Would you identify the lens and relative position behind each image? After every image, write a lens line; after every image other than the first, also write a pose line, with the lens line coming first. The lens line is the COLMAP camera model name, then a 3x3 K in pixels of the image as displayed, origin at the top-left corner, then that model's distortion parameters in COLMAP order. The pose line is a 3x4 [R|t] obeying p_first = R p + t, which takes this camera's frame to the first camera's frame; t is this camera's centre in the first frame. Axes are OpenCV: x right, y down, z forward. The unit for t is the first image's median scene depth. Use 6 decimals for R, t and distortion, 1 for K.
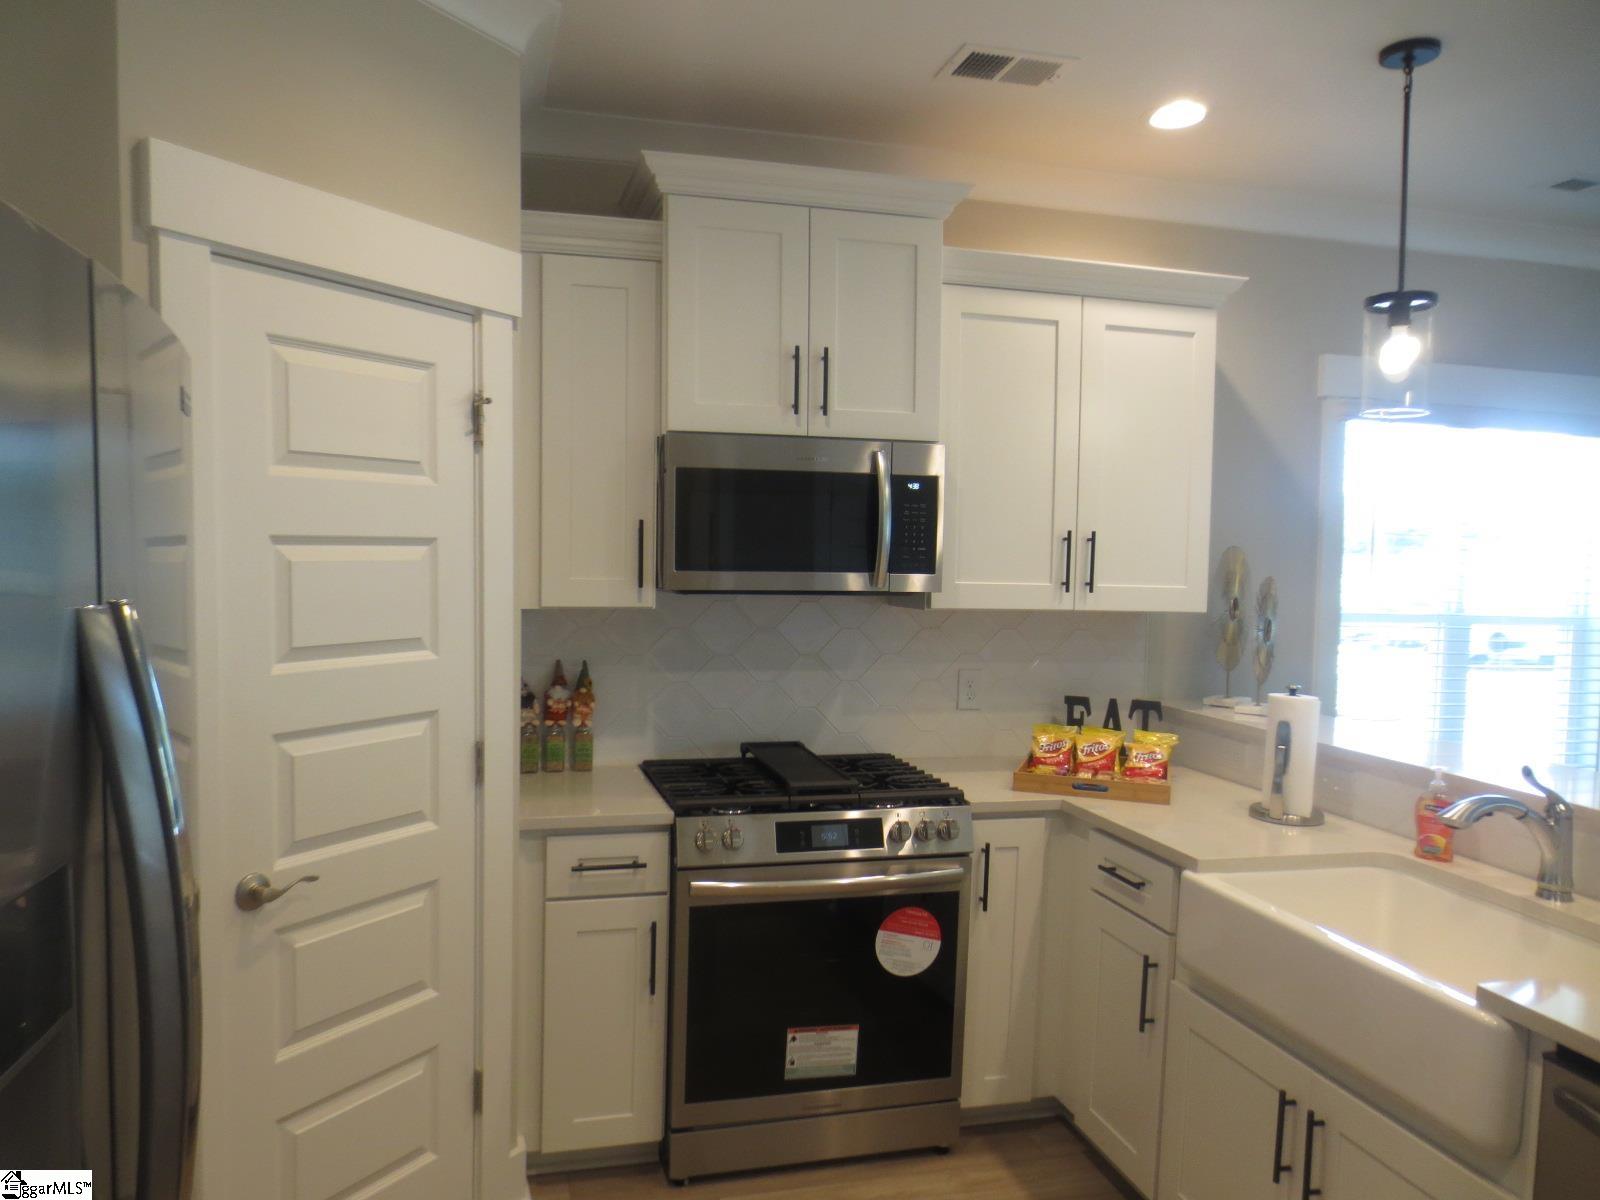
lens RADIAL K [[1128.0, 0, 794.3], [0, 1128.0, 610.1], [0, 0, 1]] dist [-0.030441, 0.022397]
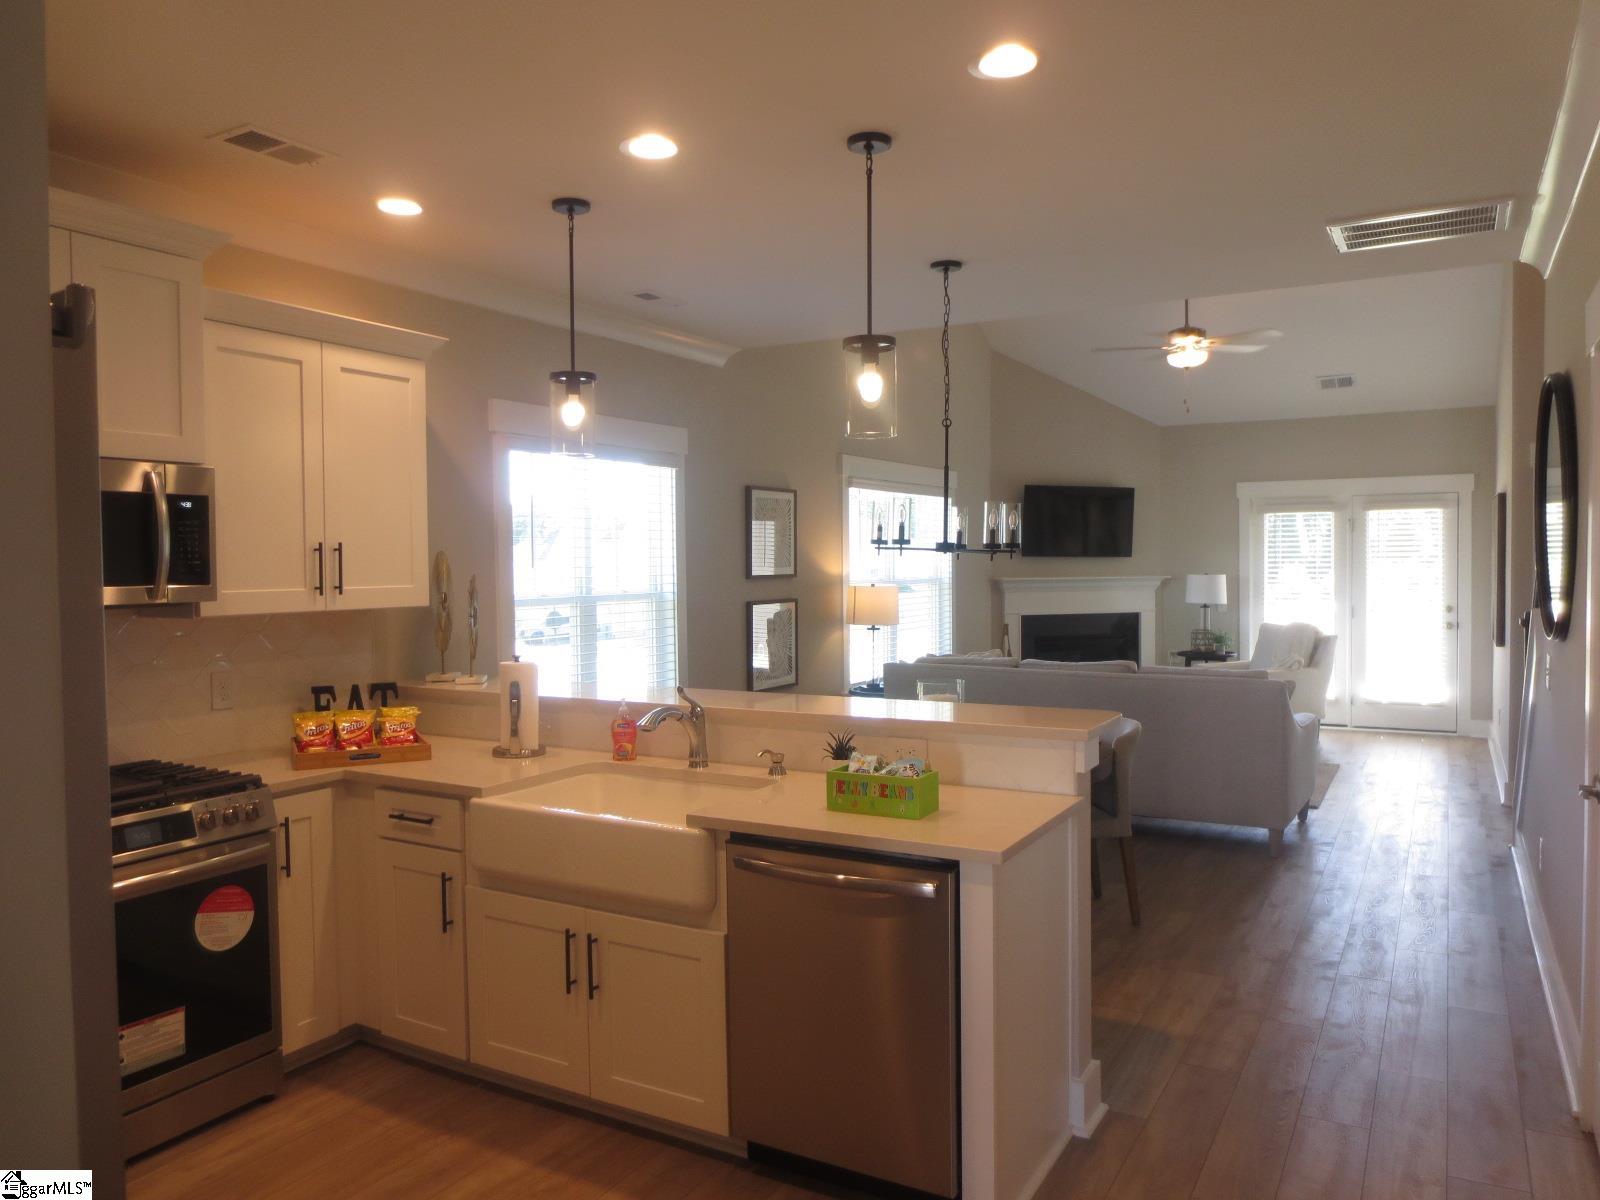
lens RADIAL K [[1128.0, 0, 812.5], [0, 1128.0, 600.7], [0, 0, 1]] dist [-0.030441, 0.022397]
pose [[0.685502, -0.056974, 0.725838, -0.281398], [0.065912, 0.997696, 0.016063, 0.005200], [-0.725081, 0.036830, 0.687678, -0.179591]]
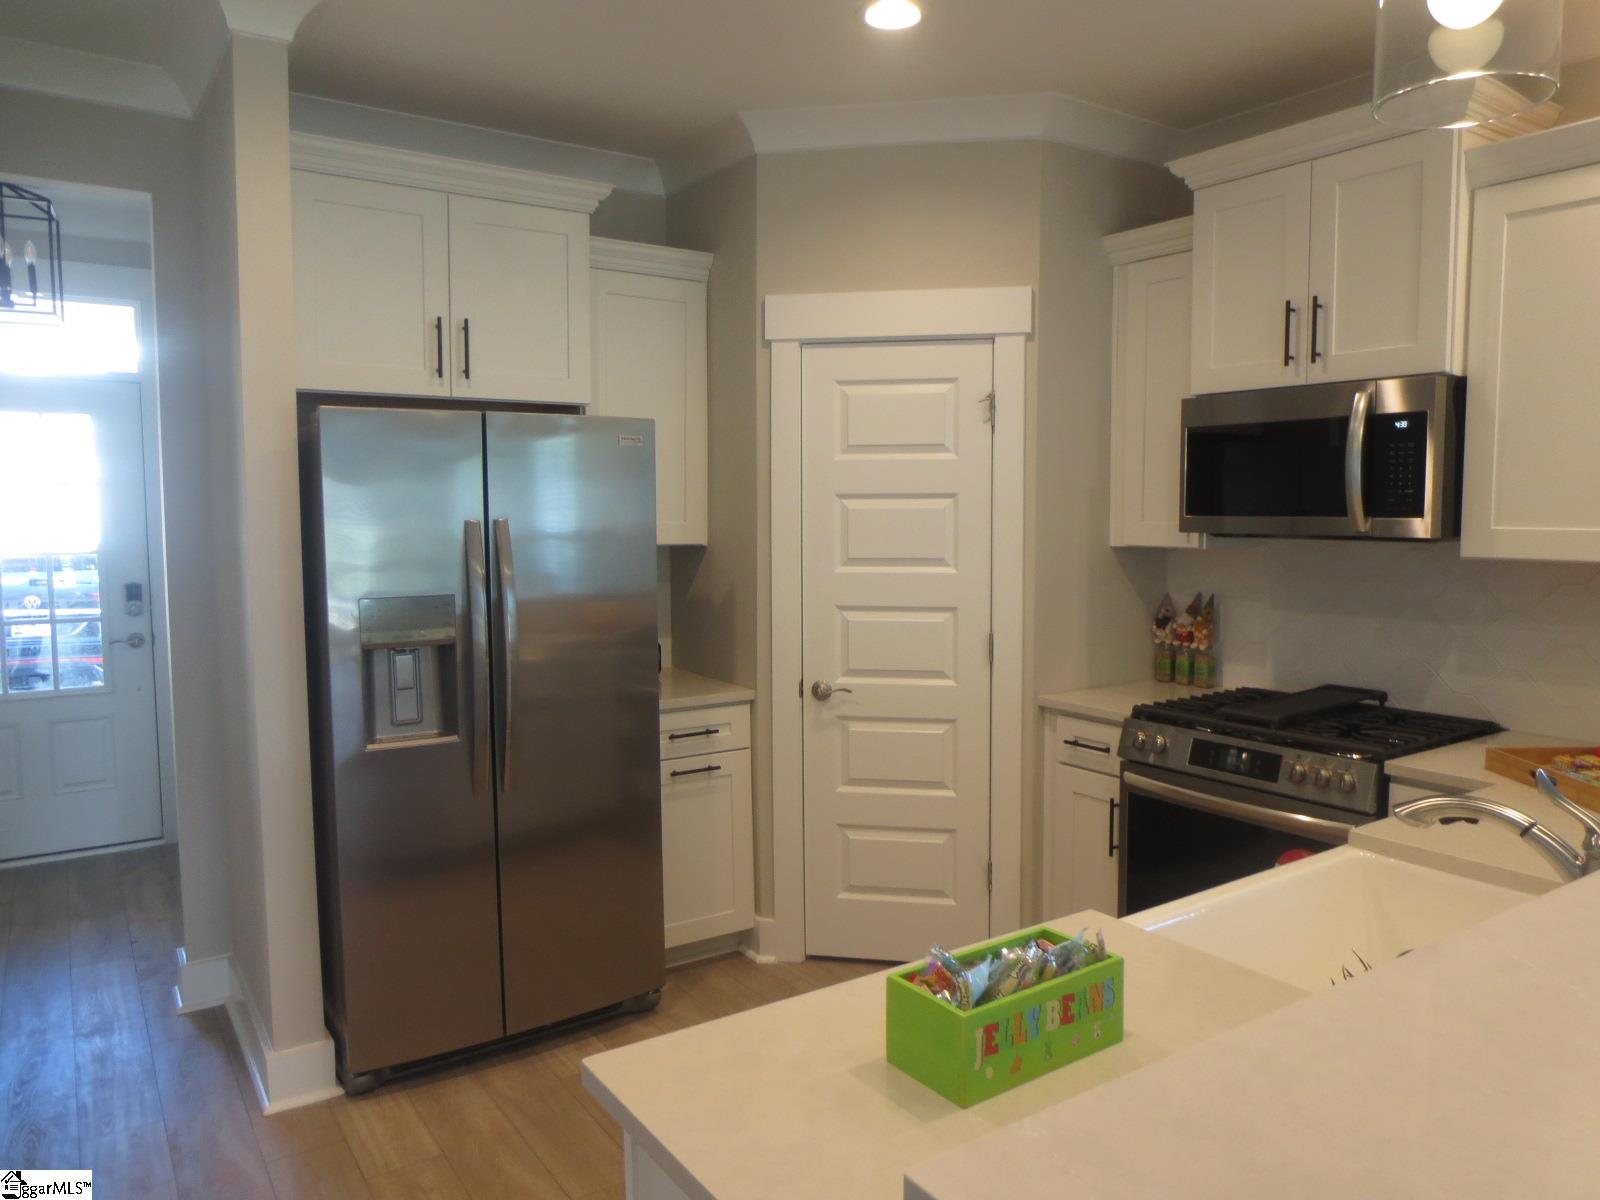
lens RADIAL K [[1128.0, 0, 816.8], [0, 1128.0, 582.8], [0, 0, 1]] dist [-0.030441, 0.022397]
pose [[0.364703, 0.050616, -0.929747, 0.843232], [-0.038426, 0.998489, 0.039285, 0.003526], [0.930331, 0.021399, 0.366097, 0.222523]]
